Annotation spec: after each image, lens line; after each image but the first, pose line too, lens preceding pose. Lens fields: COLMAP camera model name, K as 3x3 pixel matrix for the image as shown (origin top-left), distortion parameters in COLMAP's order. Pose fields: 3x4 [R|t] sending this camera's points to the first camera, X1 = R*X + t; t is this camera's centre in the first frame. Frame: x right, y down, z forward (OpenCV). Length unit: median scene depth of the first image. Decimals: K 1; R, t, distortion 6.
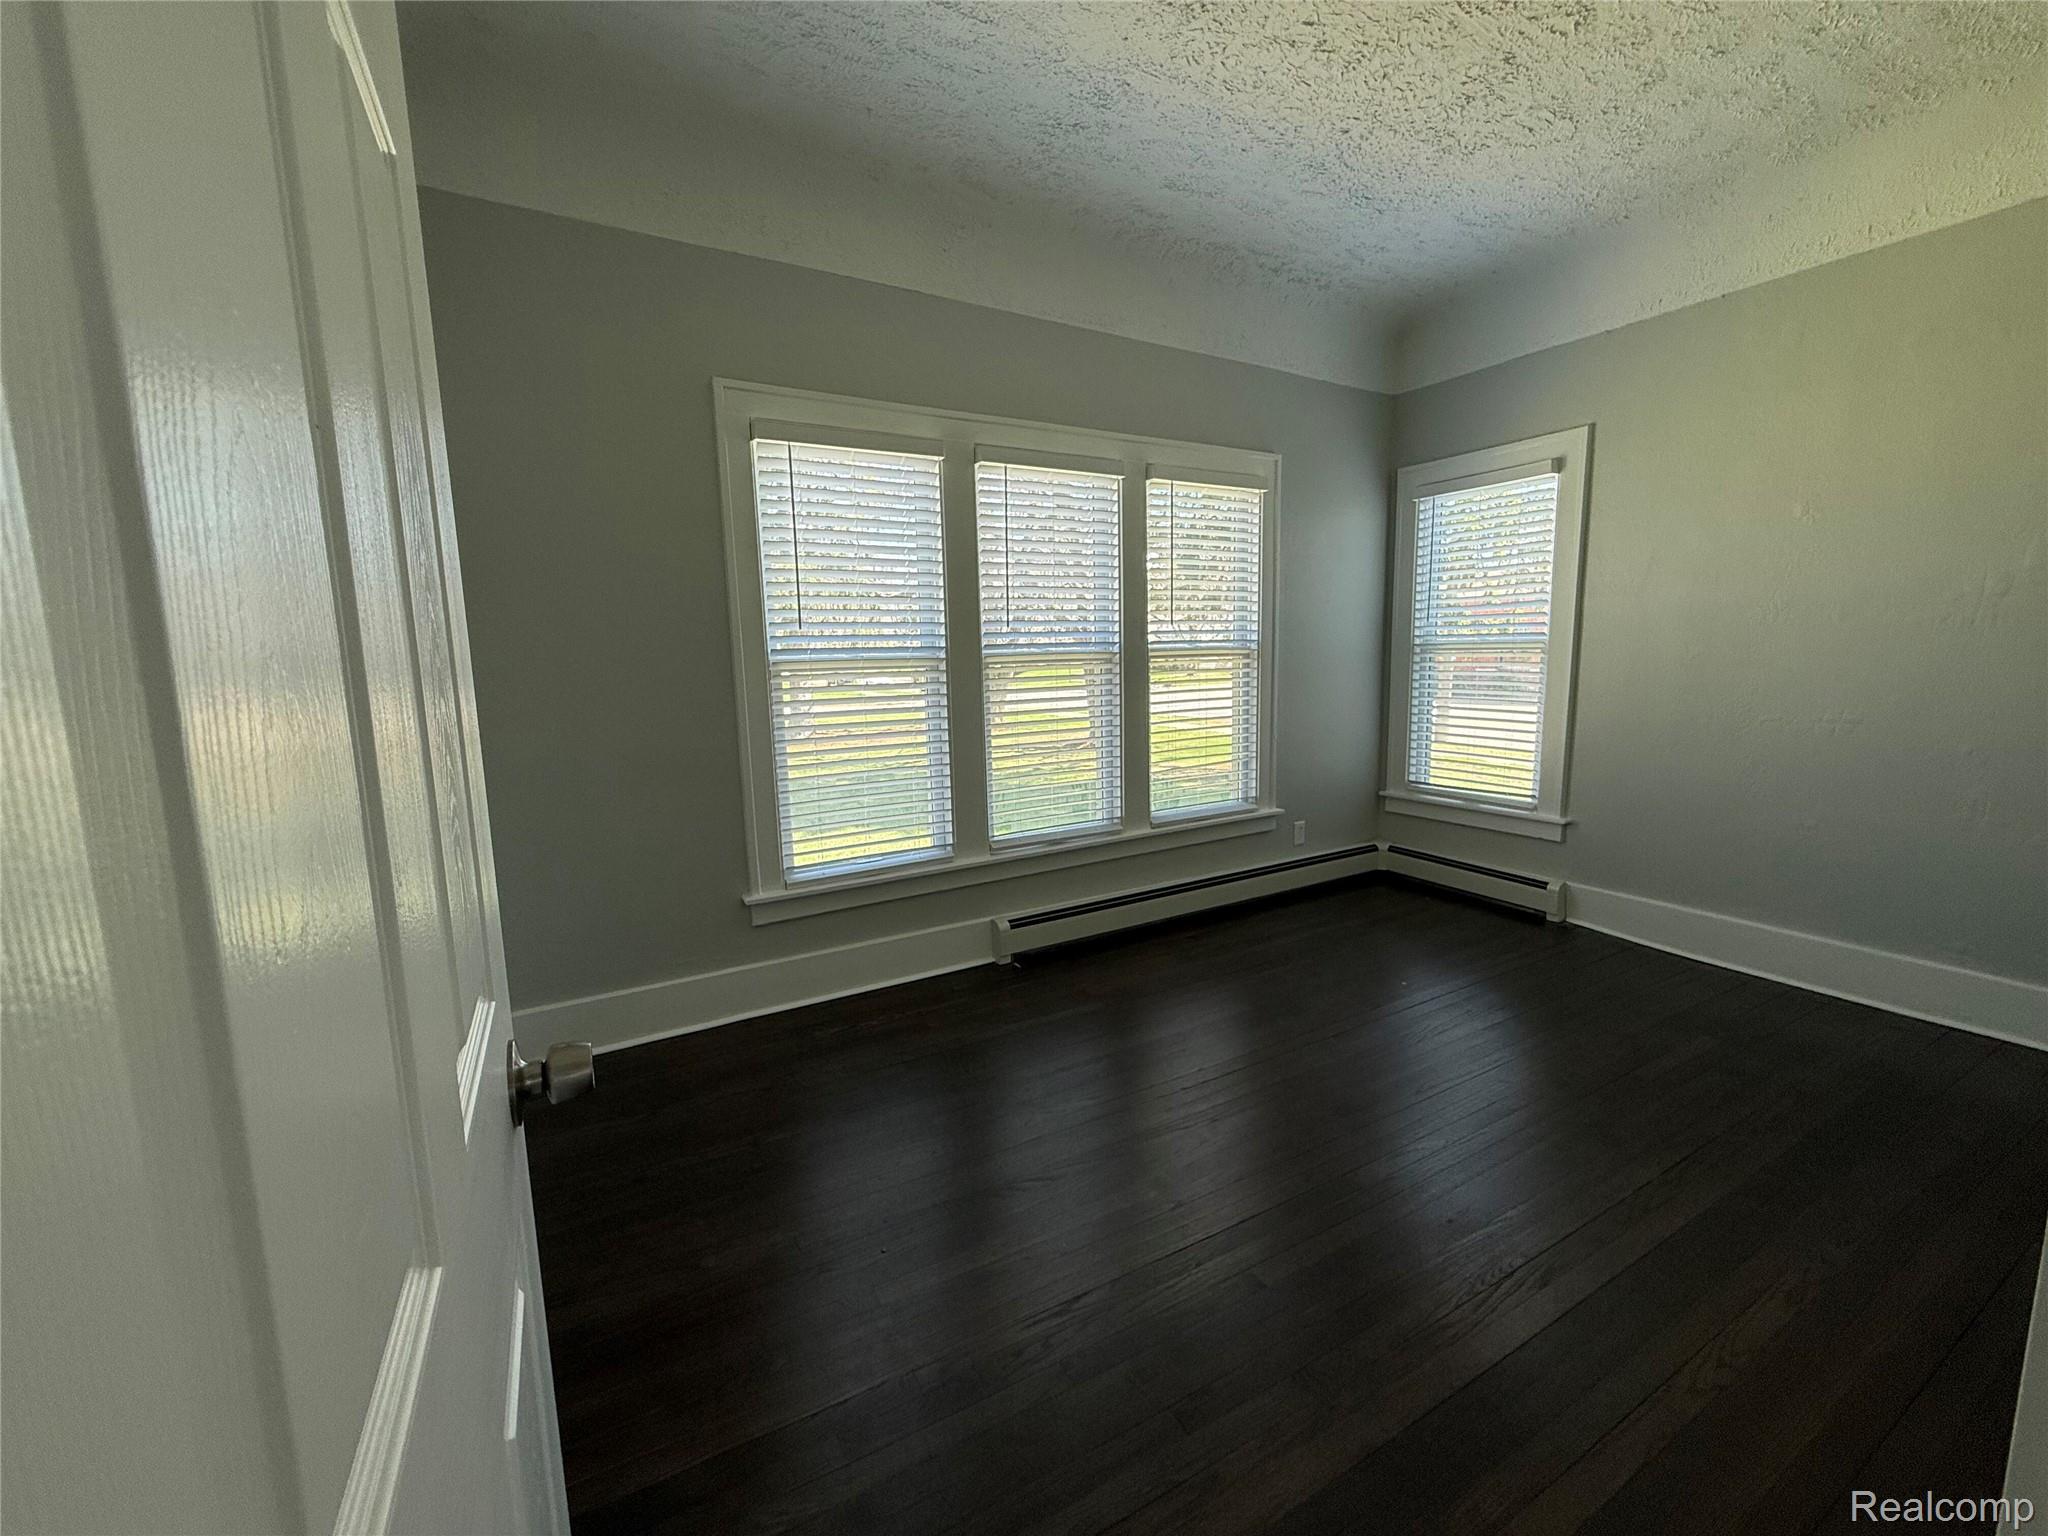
lens RADIAL K [[814.5, 0, 1022.1], [0, 814.5, 762.7], [0, 0, 1]] dist [-0.001239, 0.000765]
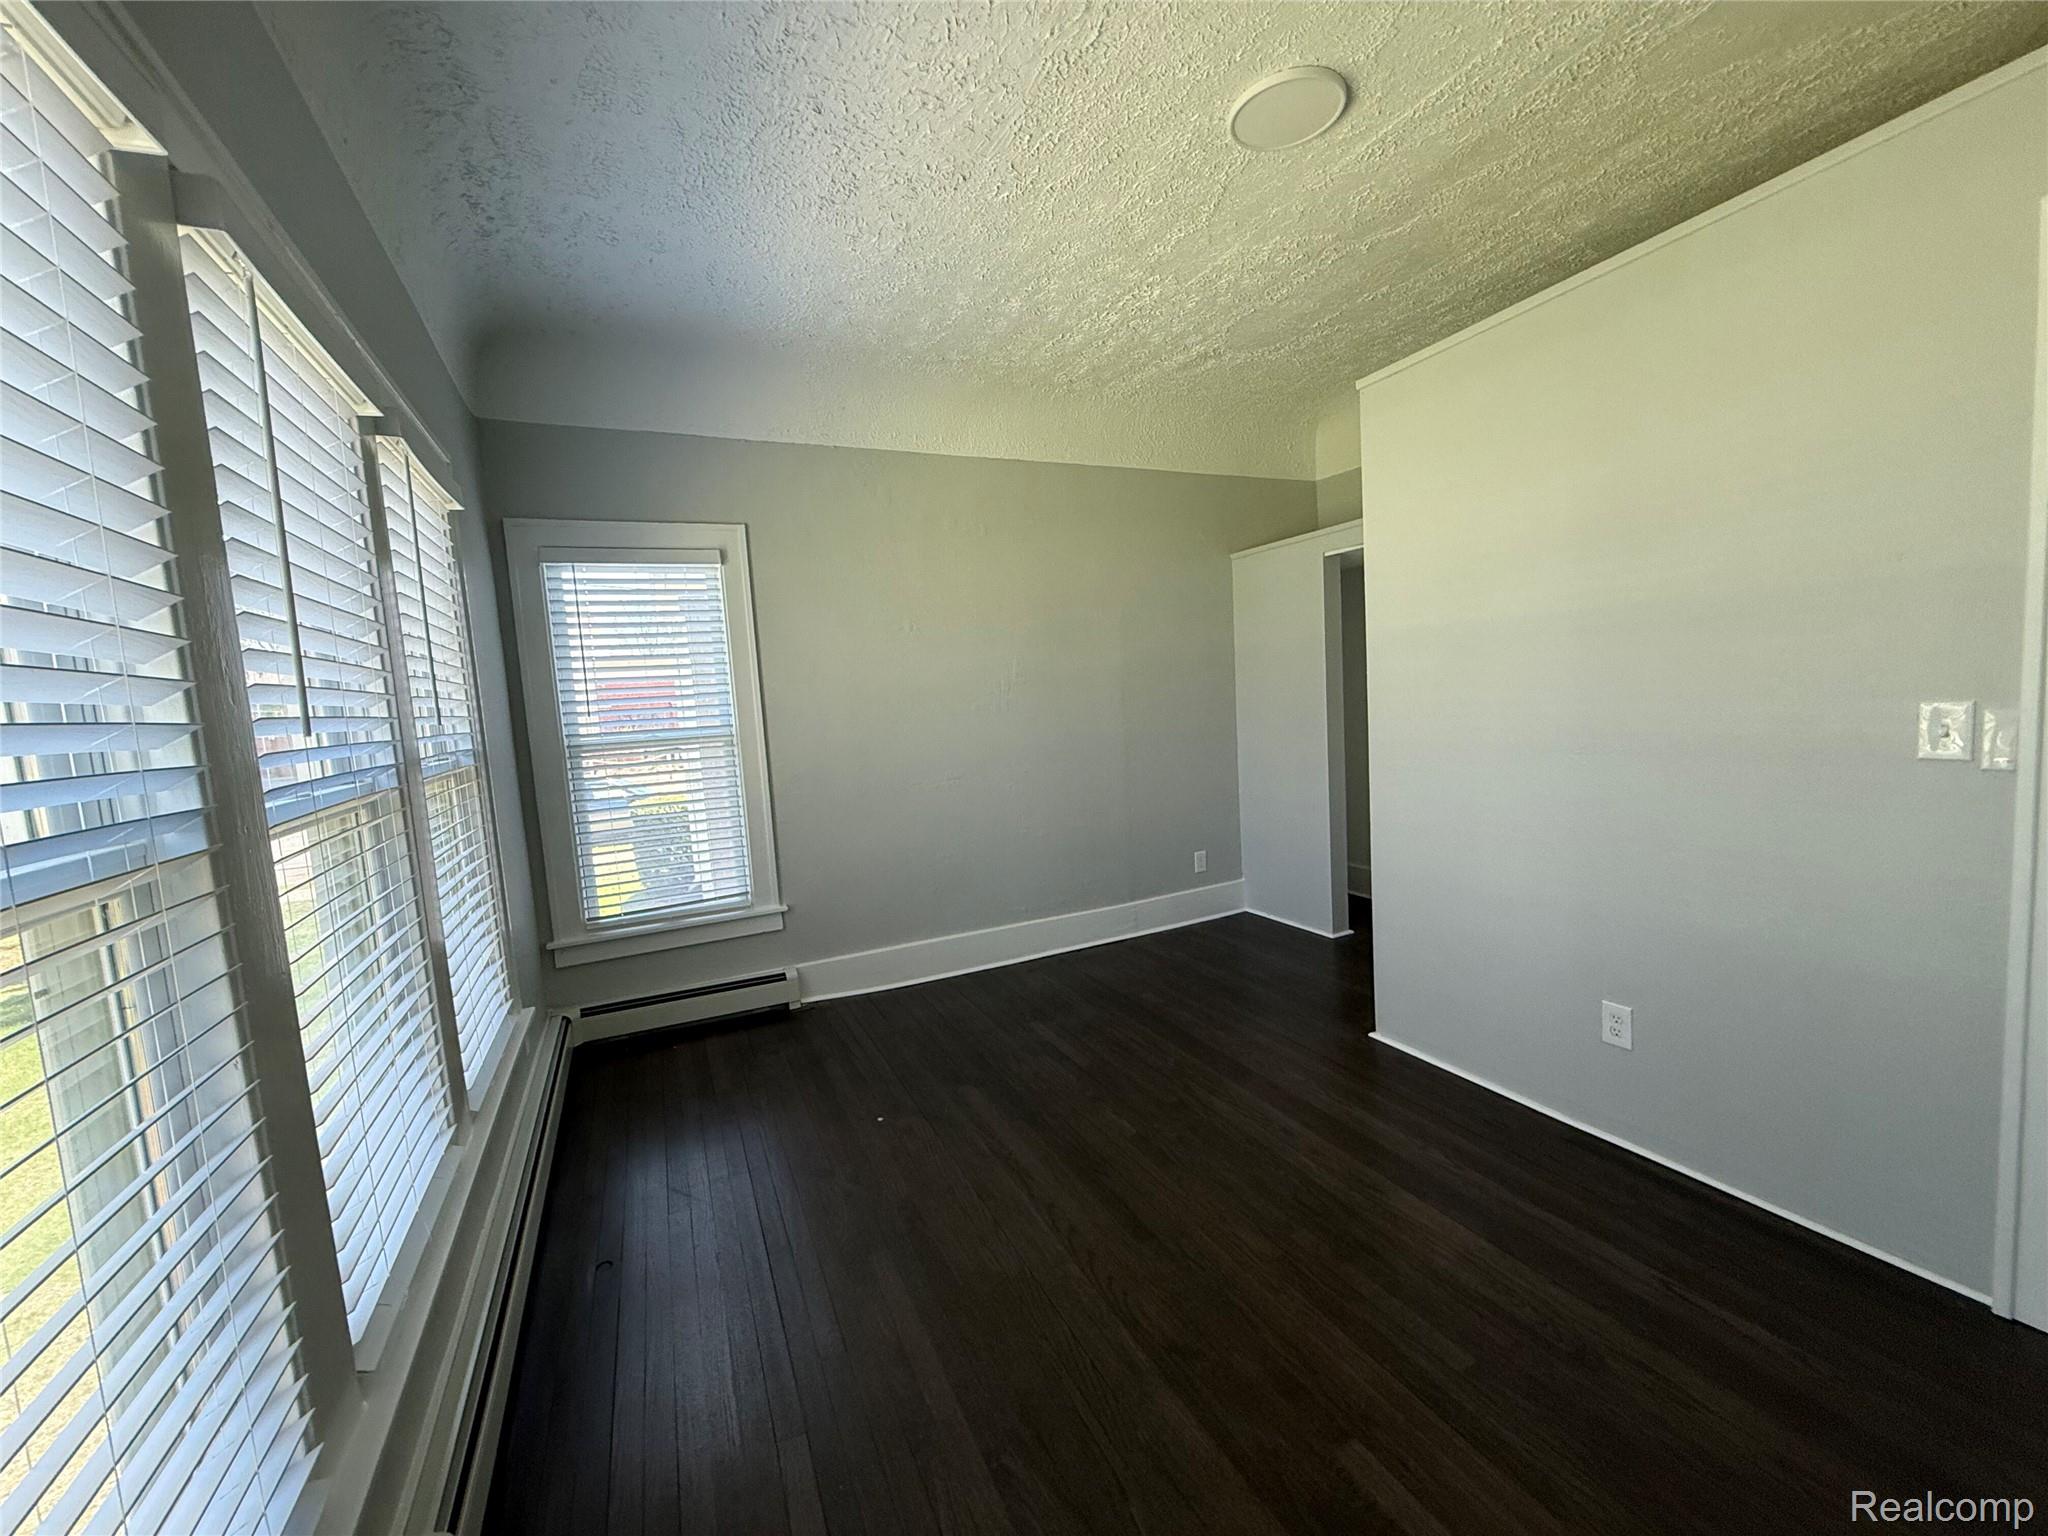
lens RADIAL K [[814.5, 0, 1022.0], [0, 814.5, 766.7], [0, 0, 1]] dist [-0.001239, 0.000765]
pose [[0.089167, -0.066040, 0.993825, -0.333560], [0.199283, 0.978806, 0.047162, -0.098263], [-0.975877, 0.193847, 0.100438, 0.646017]]
